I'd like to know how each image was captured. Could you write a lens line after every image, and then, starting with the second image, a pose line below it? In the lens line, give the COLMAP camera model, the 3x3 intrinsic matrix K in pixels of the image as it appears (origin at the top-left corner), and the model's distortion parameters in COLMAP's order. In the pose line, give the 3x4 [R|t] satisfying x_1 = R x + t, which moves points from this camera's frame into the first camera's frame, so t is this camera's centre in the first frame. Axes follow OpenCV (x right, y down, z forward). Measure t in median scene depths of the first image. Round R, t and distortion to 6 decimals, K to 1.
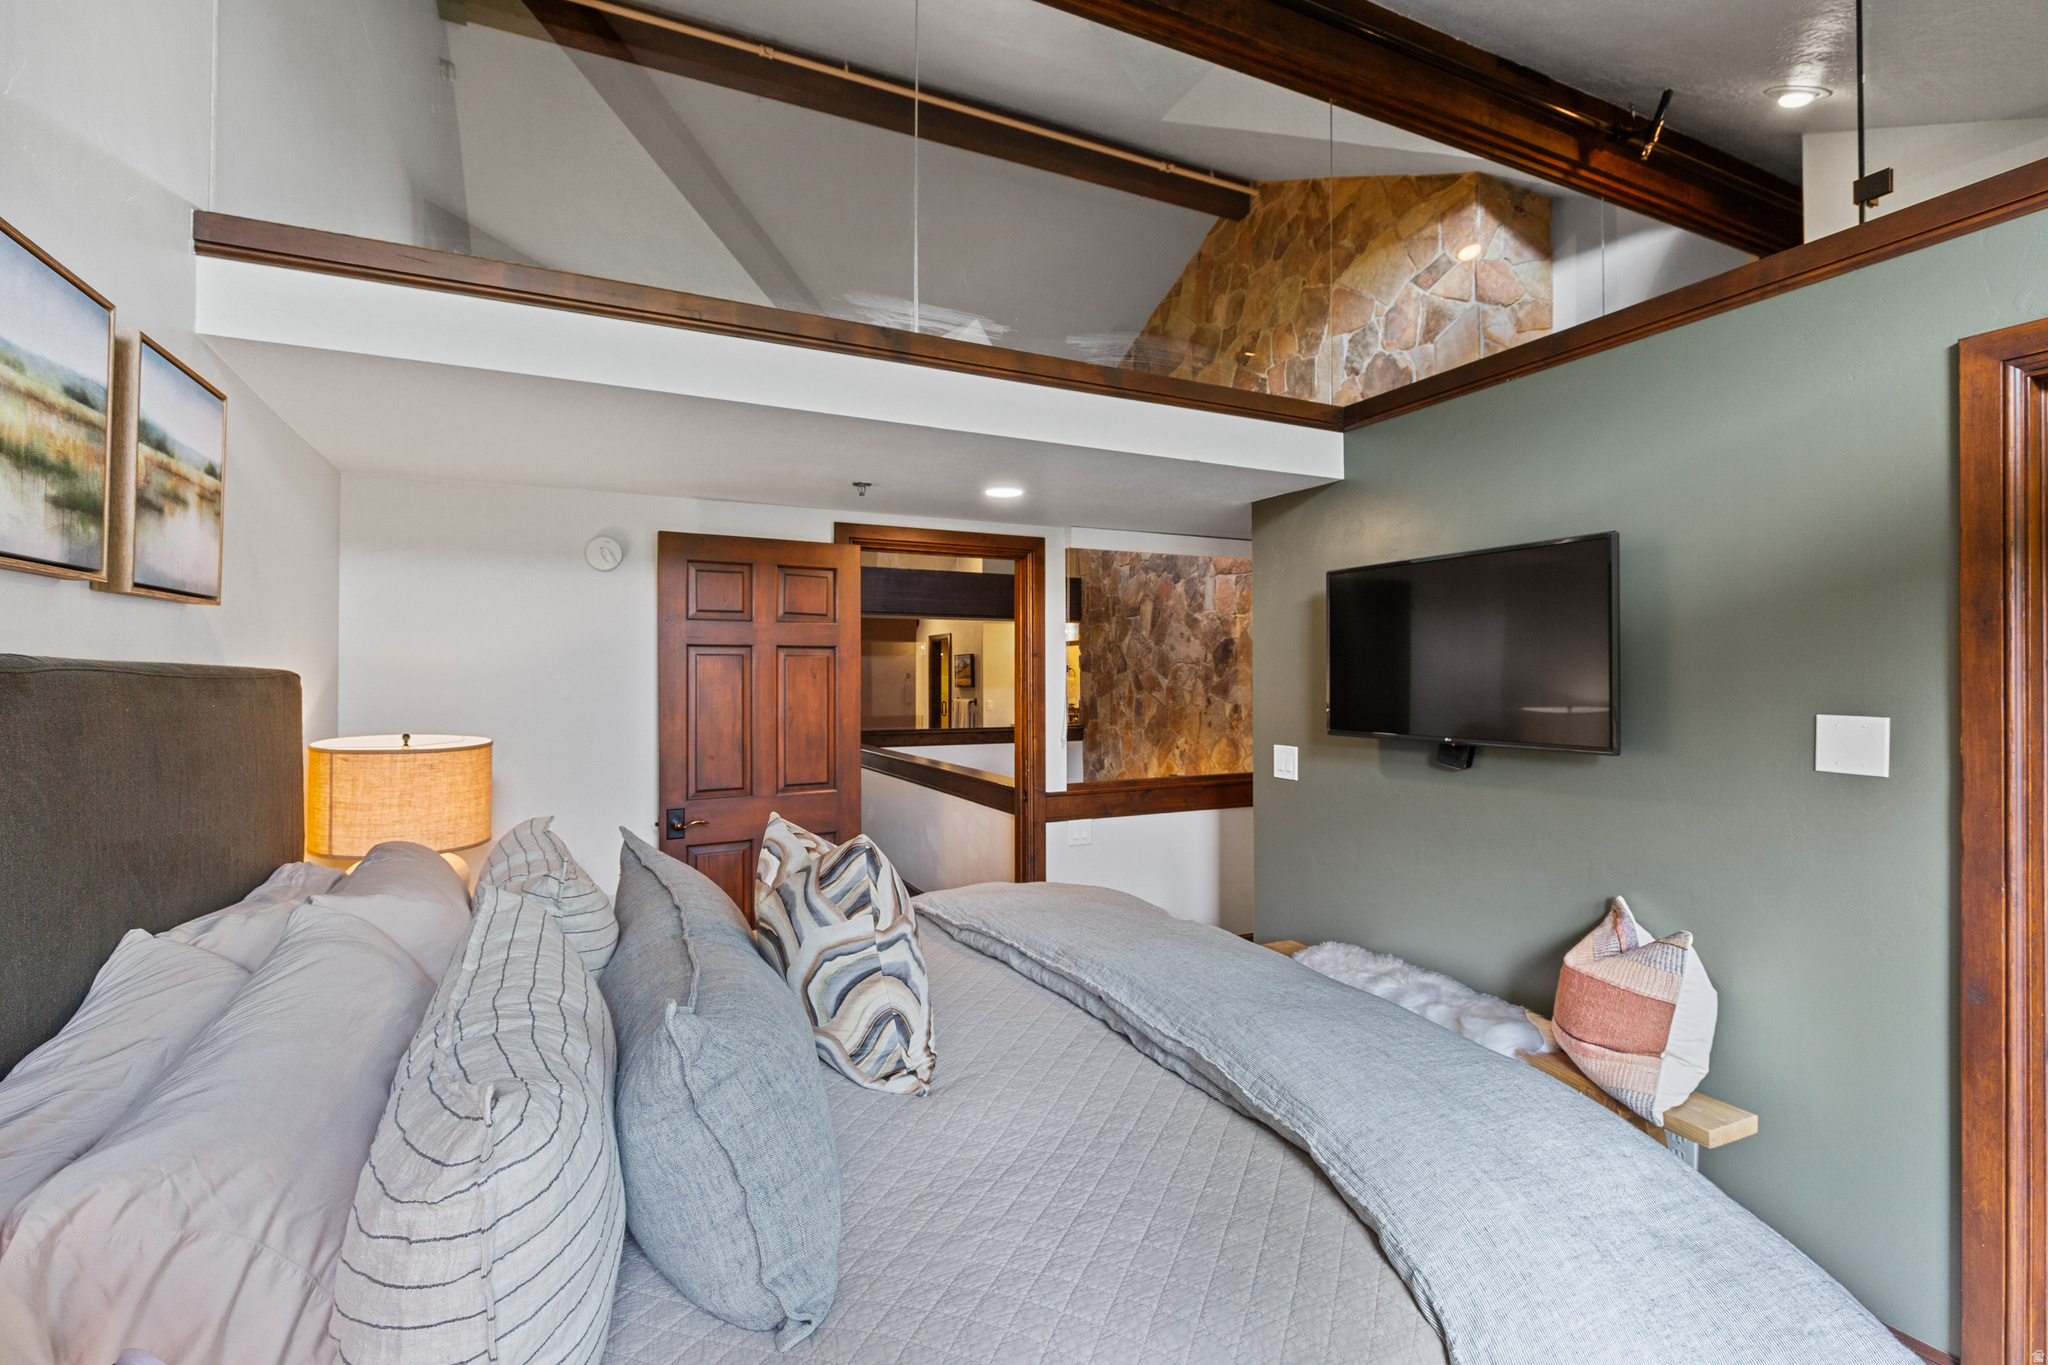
lens RADIAL K [[929.2, 0, 1024.0], [0, 929.2, 682.5], [0, 0, 1]] dist [0.001801, 0.000204]
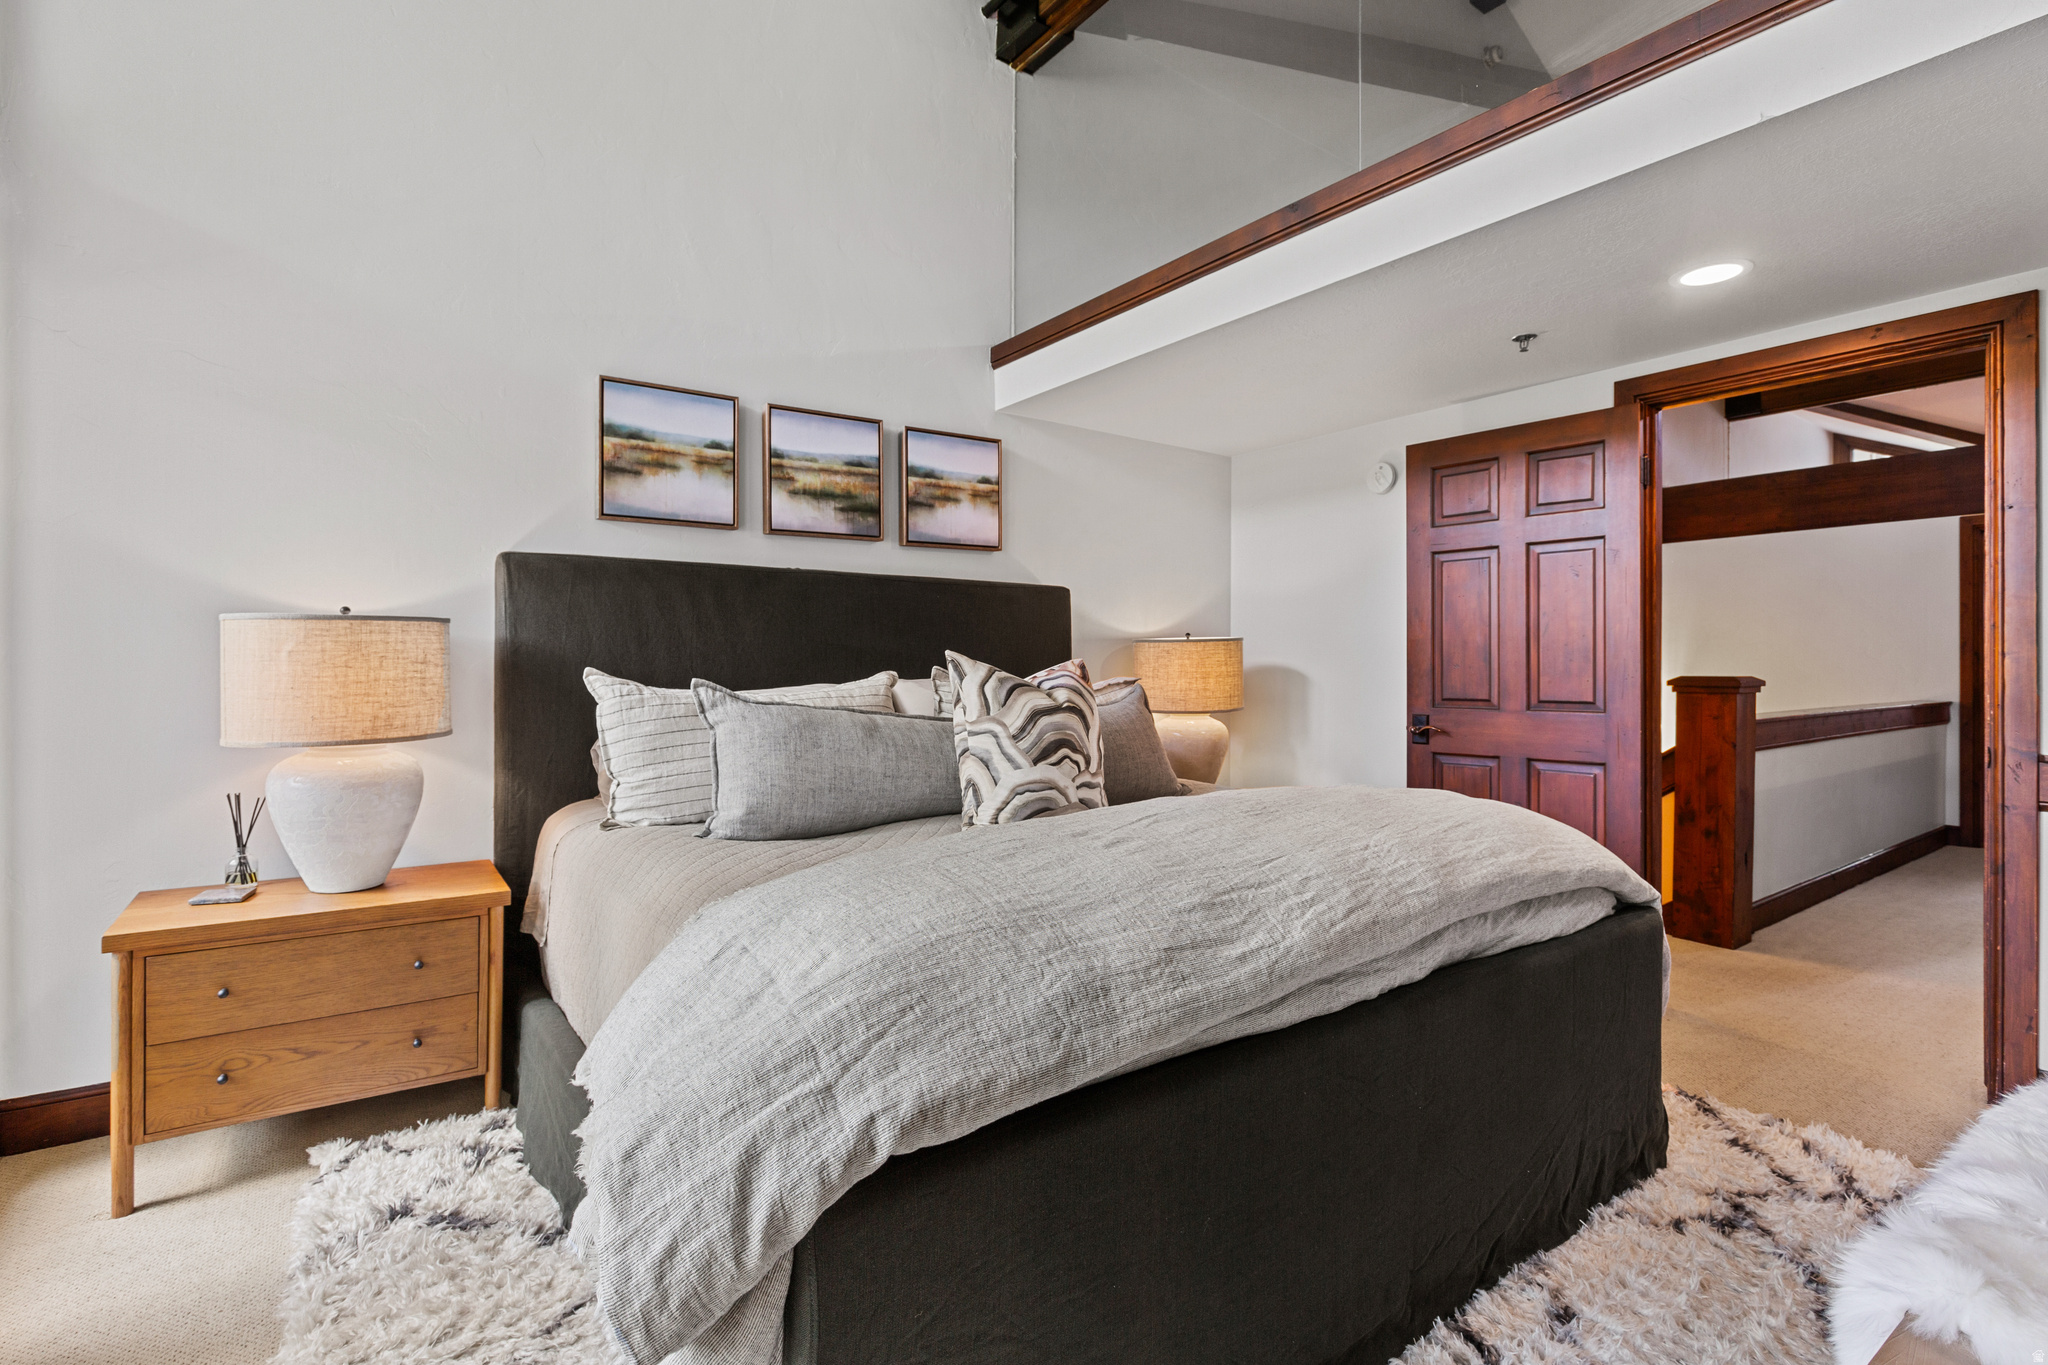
lens RADIAL K [[972.5, 0, 1024.0], [0, 972.5, 682.5], [0, 0, 1]] dist [-0.001517, -0.000188]
pose [[0.170353, 0.014755, -0.985273, 0.800665], [-0.002668, 0.999891, 0.014513, 0.114304], [0.985380, 0.000157, 0.170373, 0.510519]]
